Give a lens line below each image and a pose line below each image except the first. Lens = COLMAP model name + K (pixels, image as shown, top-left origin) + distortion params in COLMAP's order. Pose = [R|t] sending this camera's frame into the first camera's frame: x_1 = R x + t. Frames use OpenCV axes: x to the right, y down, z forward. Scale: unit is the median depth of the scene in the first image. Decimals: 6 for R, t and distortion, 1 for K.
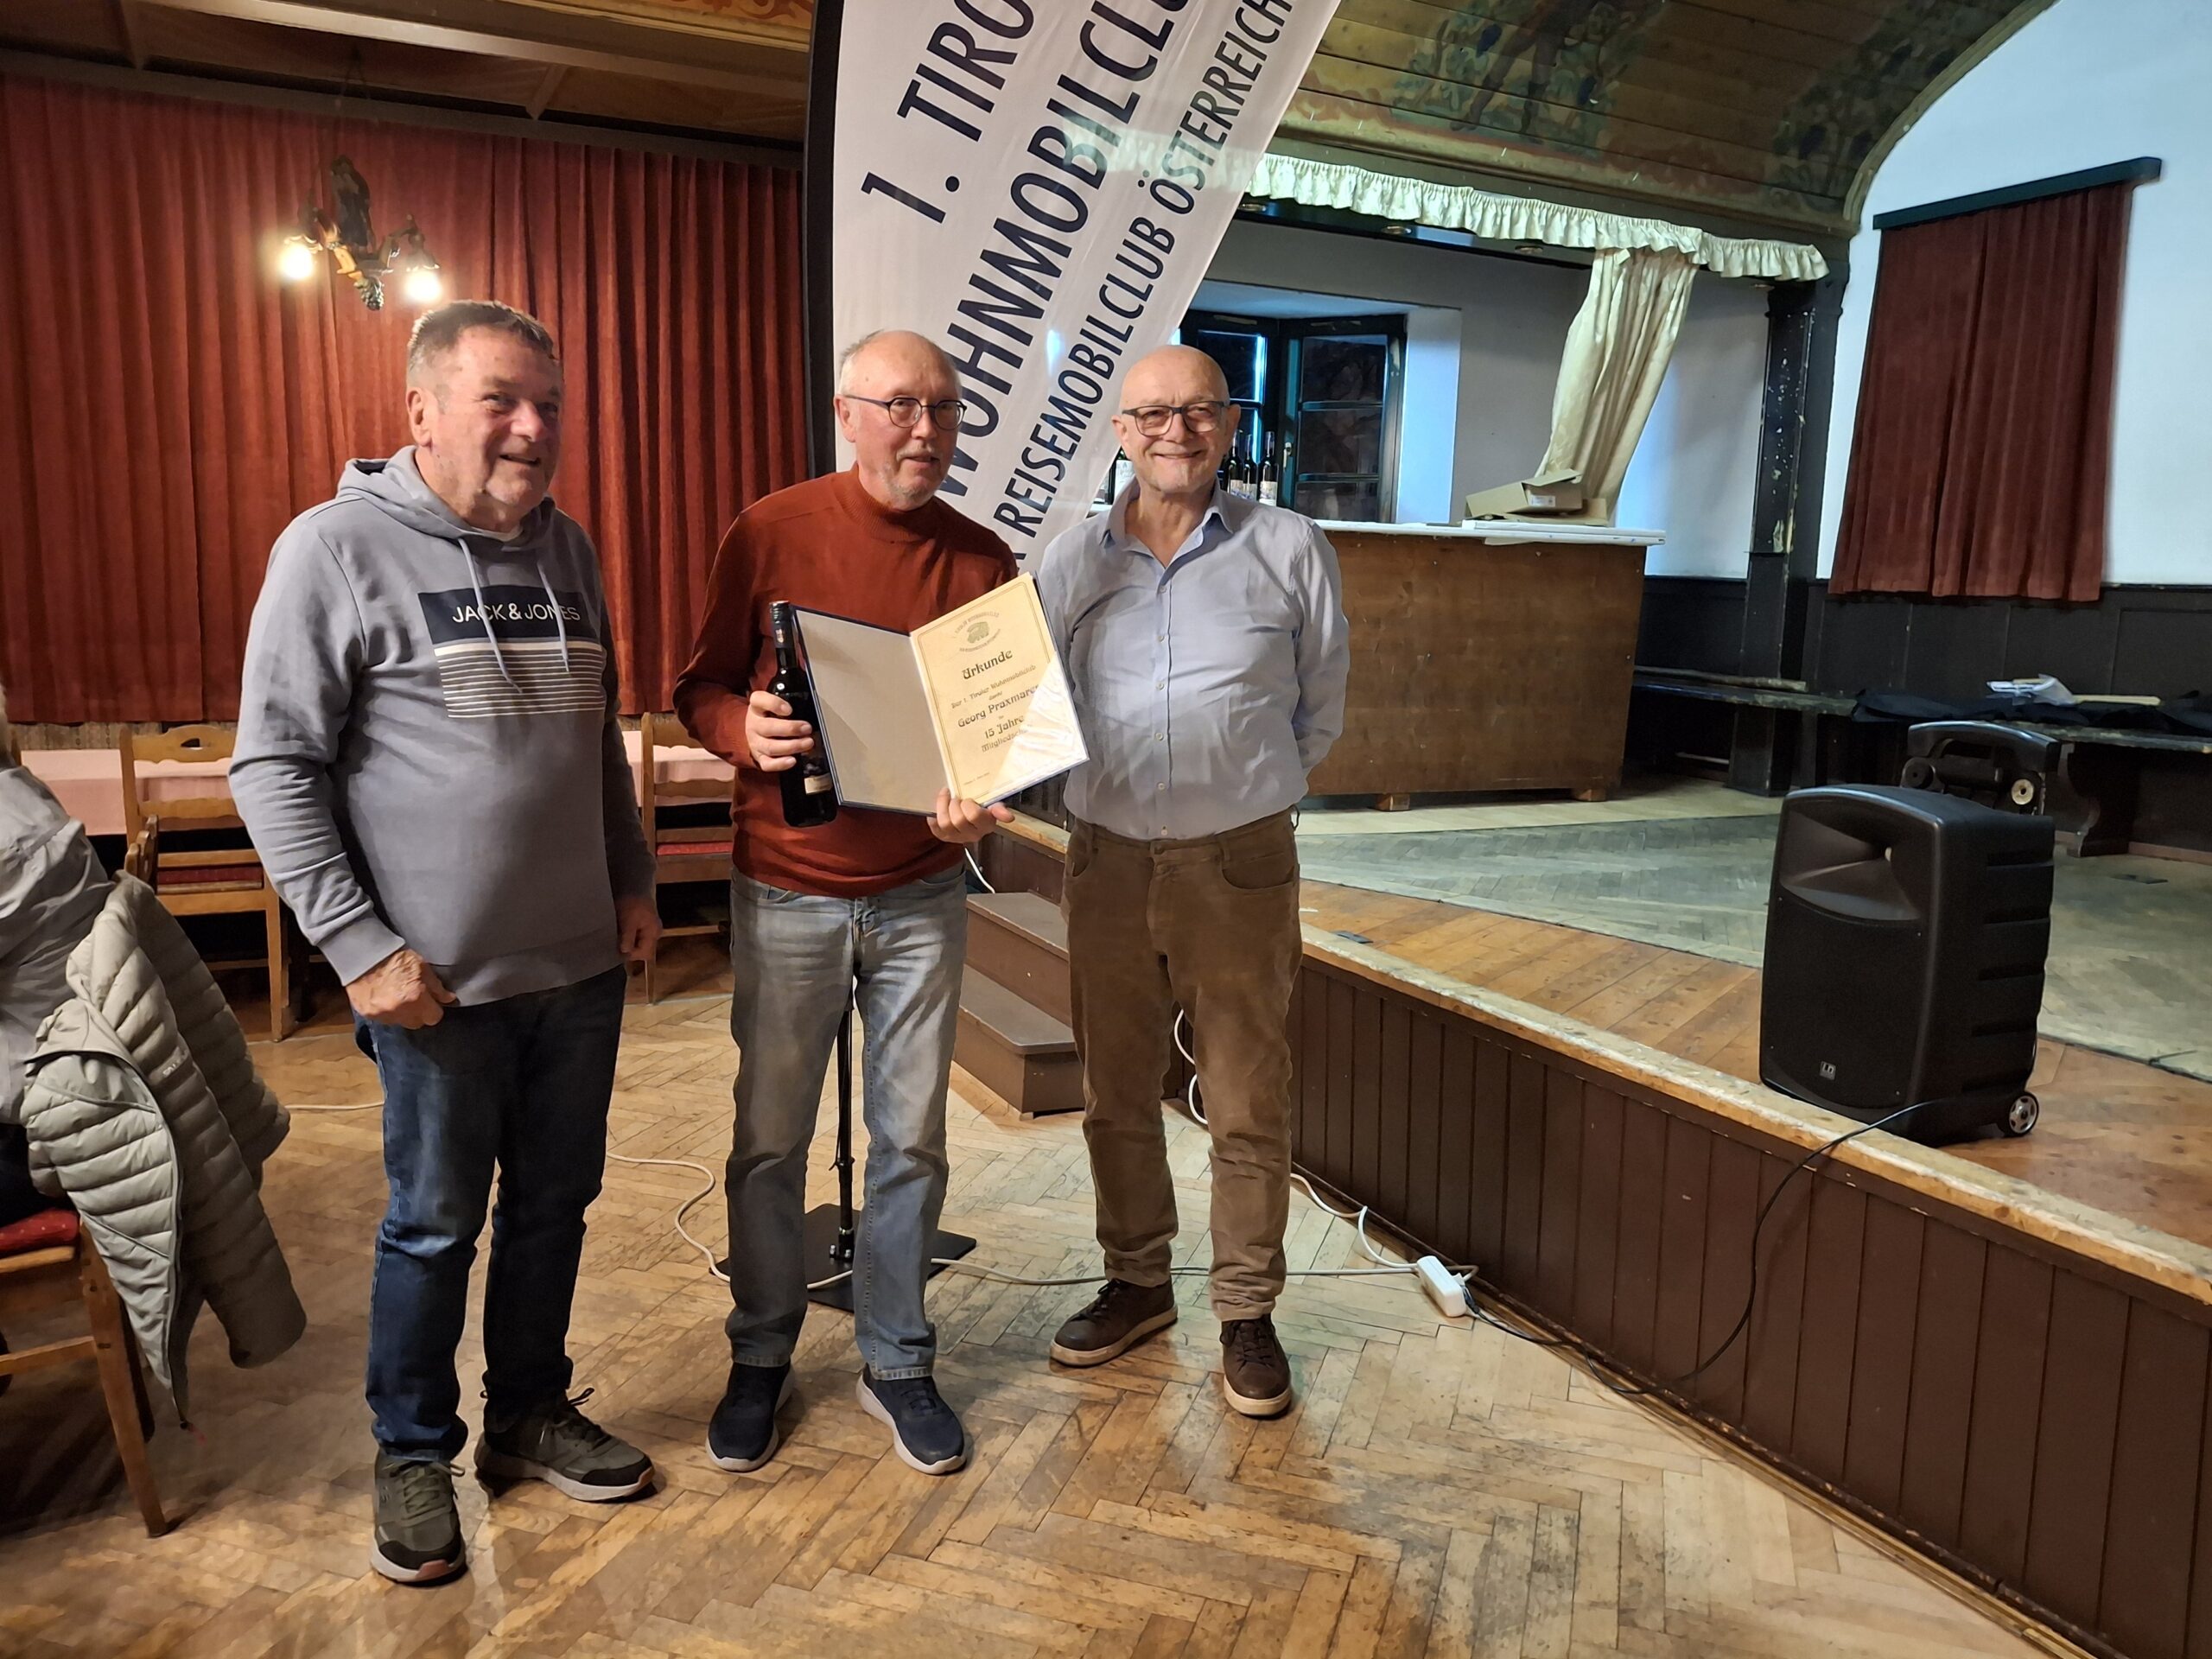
lens RADIAL K [[1679.9, 0, 1098.6], [0, 1679.9, 846.5], [0, 0, 1]] dist [0.003026, -0.033583]
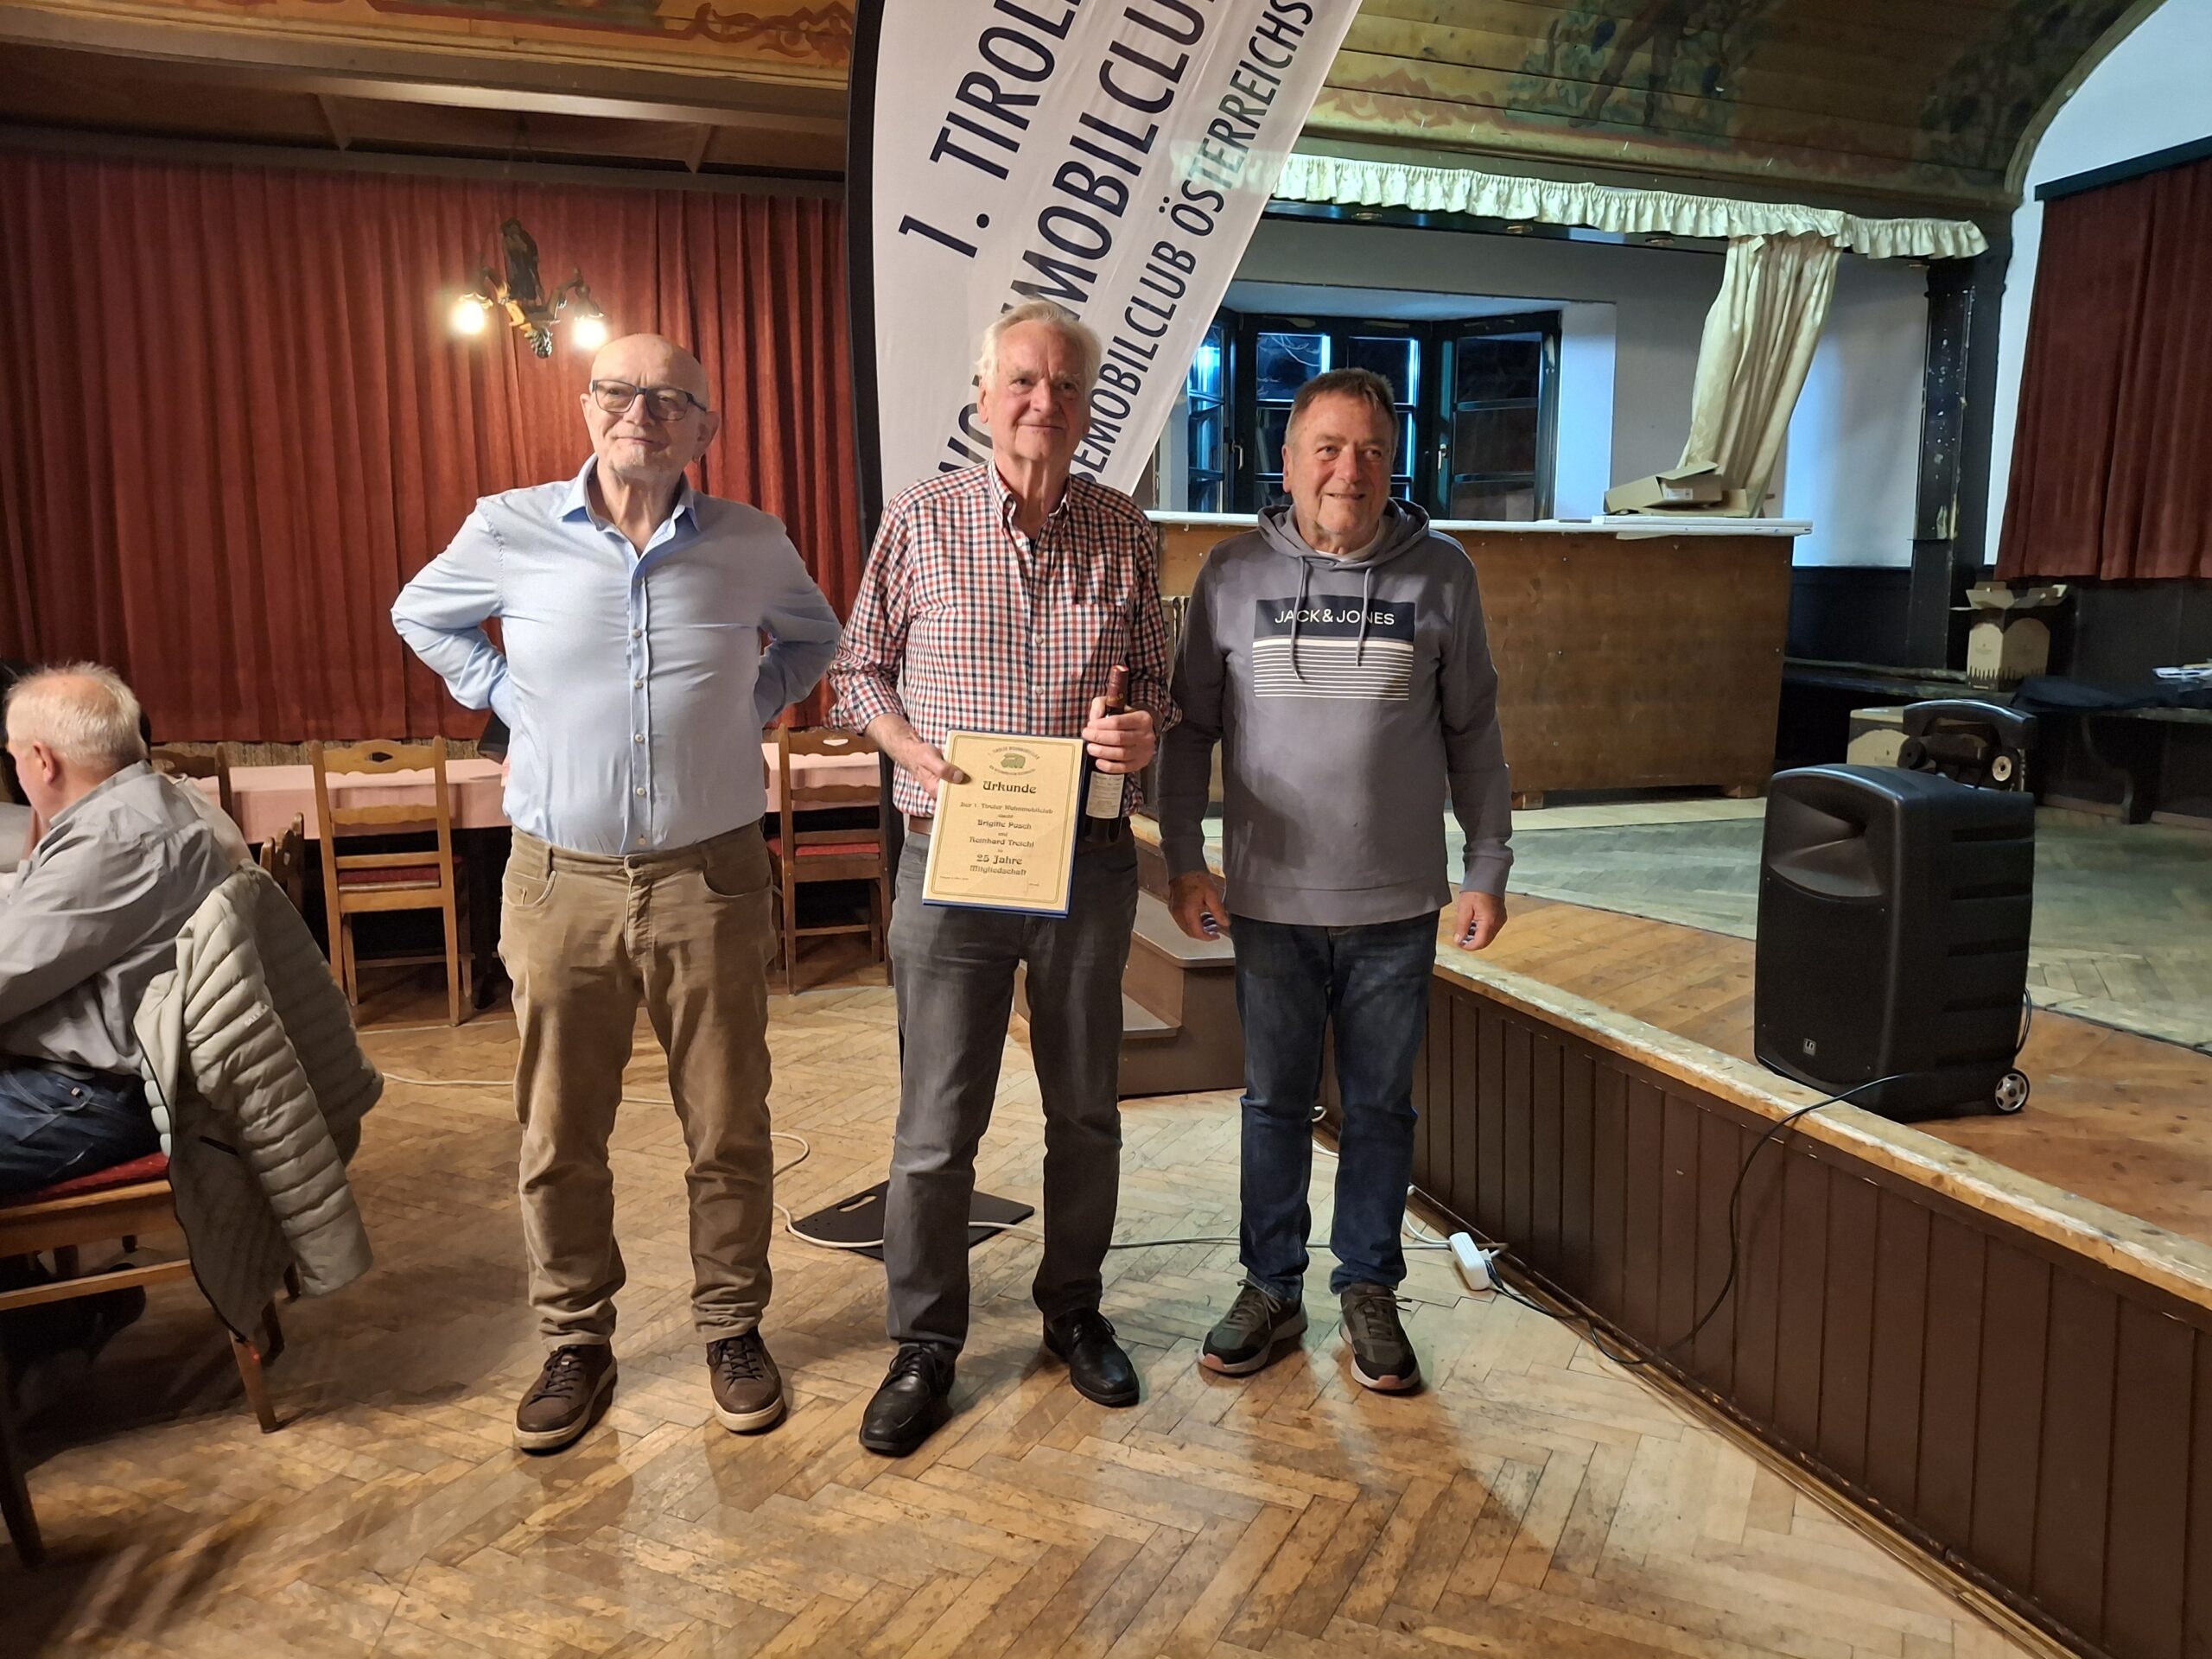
lens RADIAL K [[1679.9, 0, 1101.4], [0, 1679.9, 852.8], [0, 0, 1]] dist [0.003026, -0.033583]
pose [[0.990540, -0.007497, -0.137020, 0.104012], [0.007095, 0.999969, -0.003415, 0.011454], [0.137042, 0.002411, 0.990562, -0.044332]]
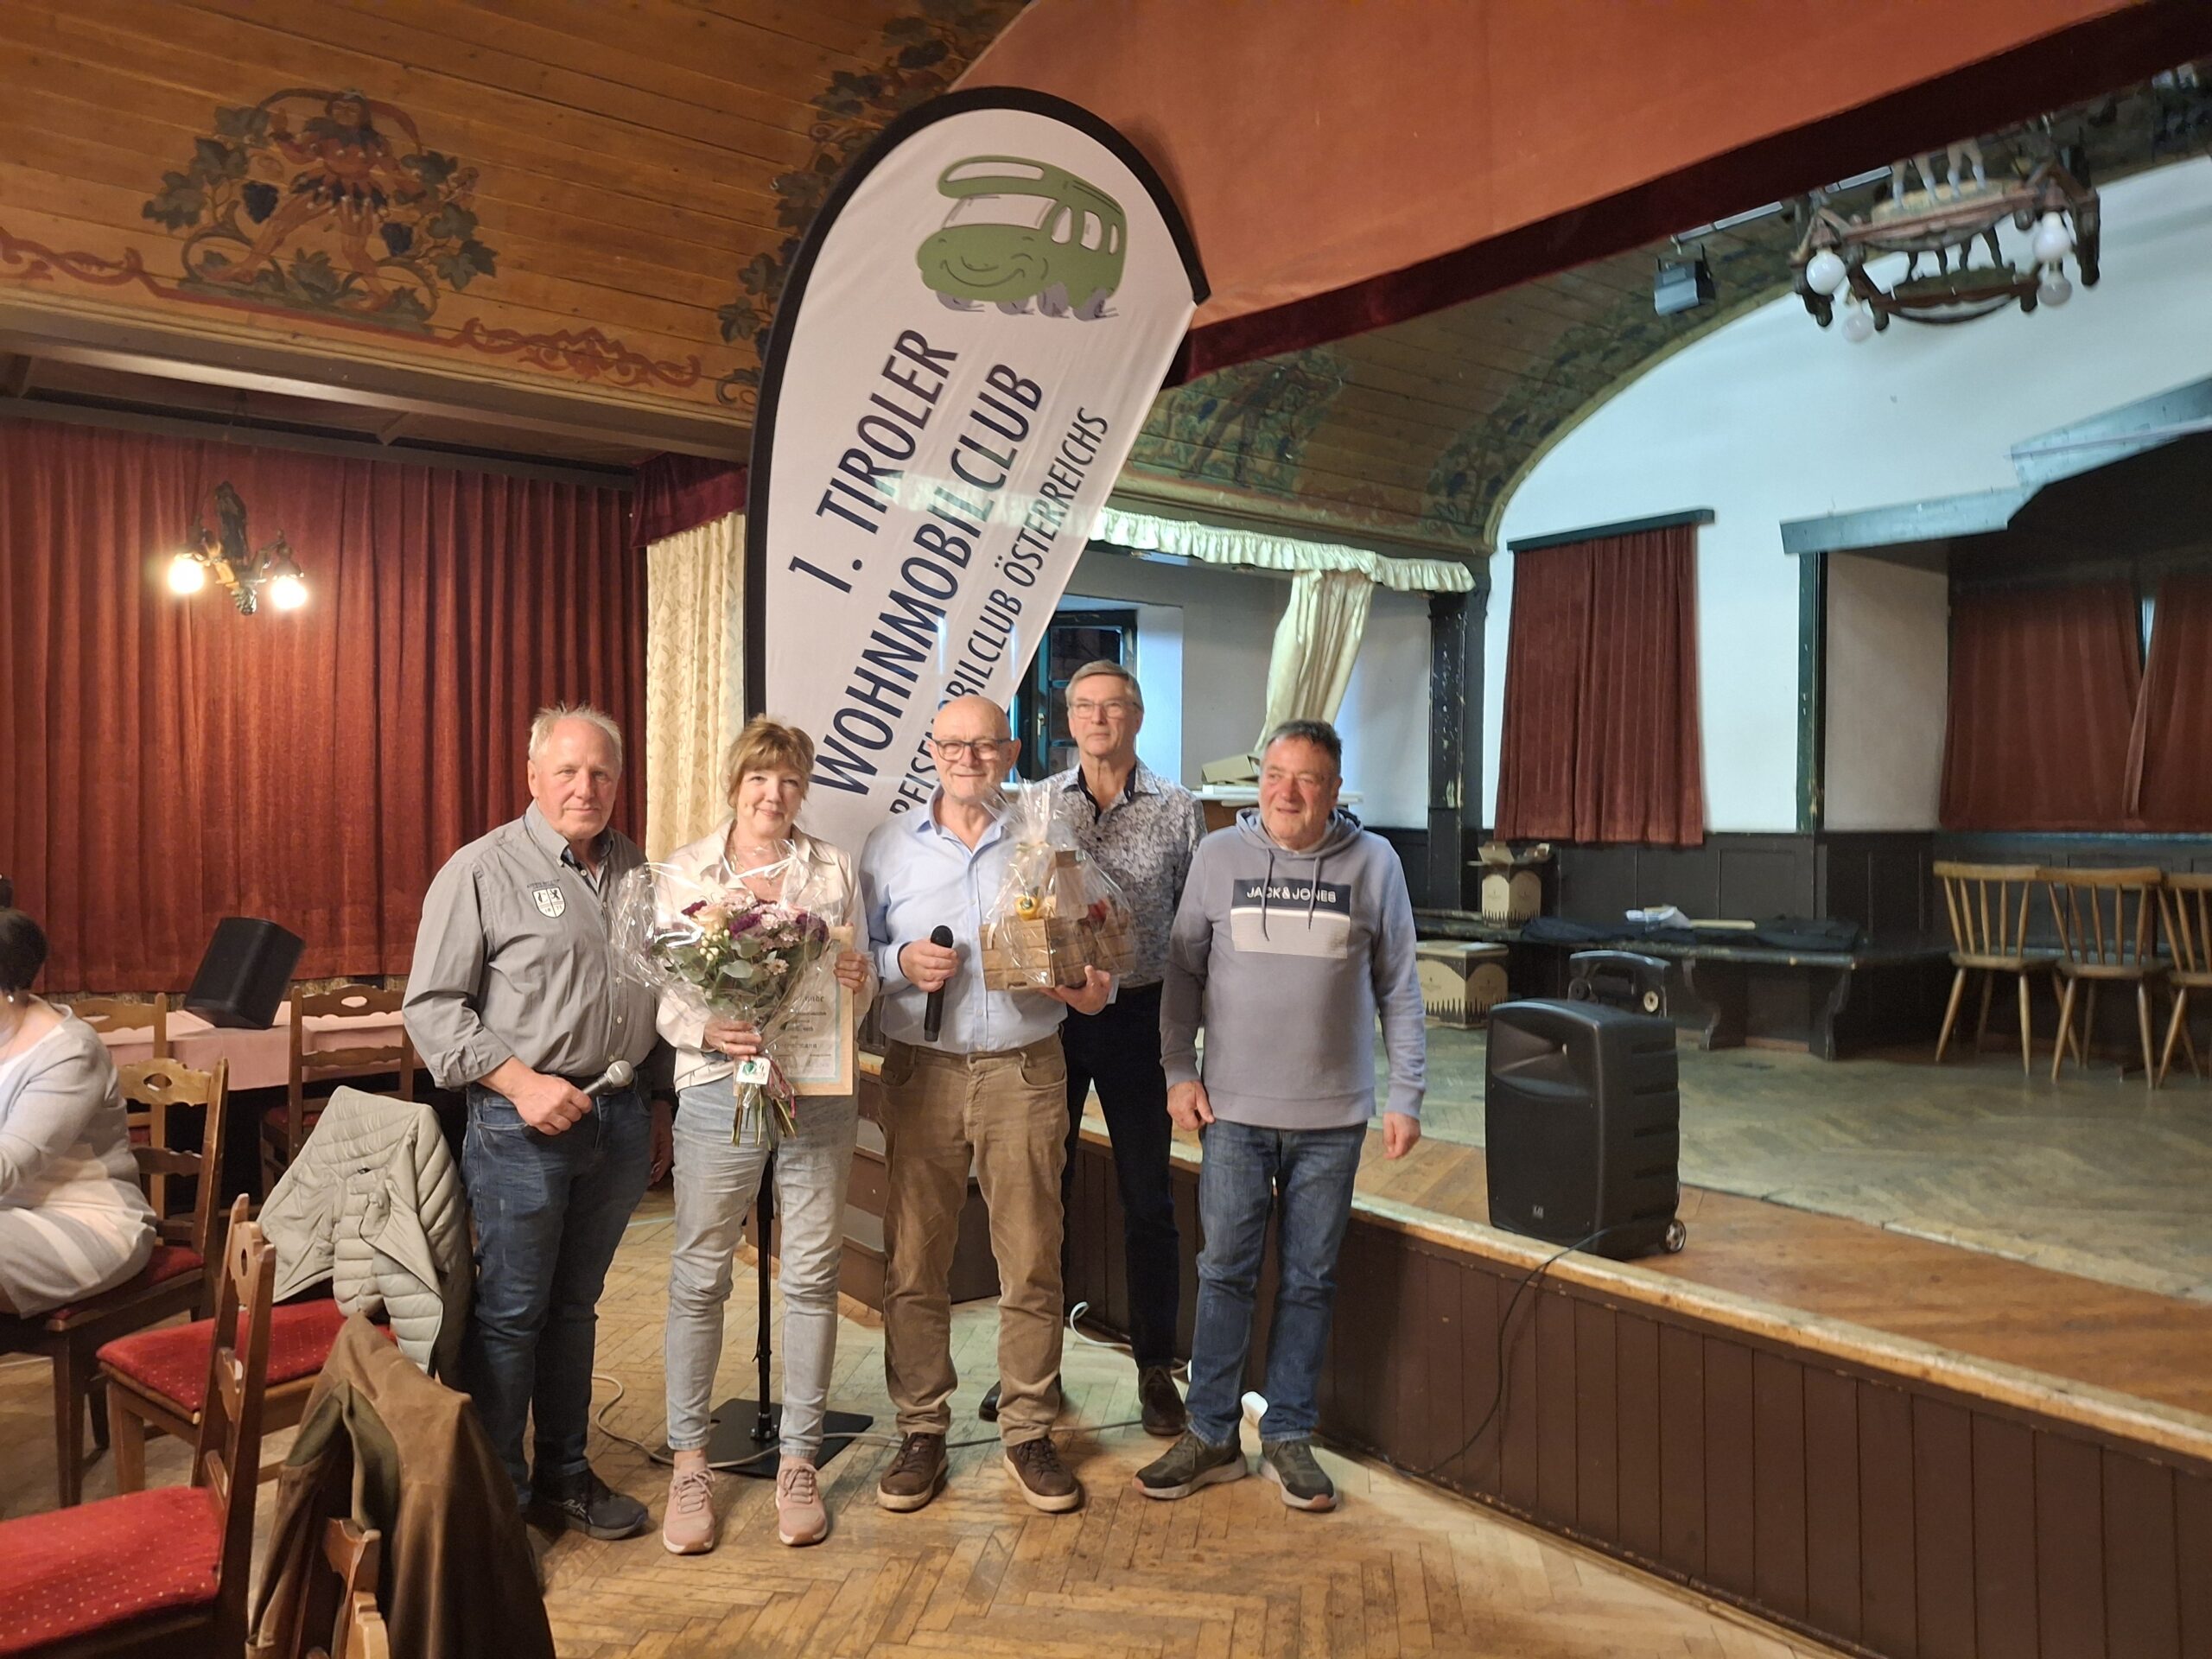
lens RADIAL K [[1679.9, 0, 1126.3], [0, 1679.9, 782.7], [0, 0, 1]] dist [0.003026, -0.033583]
pose [[0.980798, -0.009379, 0.194803, -0.108580], [0.043683, 0.984030, -0.172557, 0.007334], [-0.190073, 0.177753, 0.965544, -0.219361]]
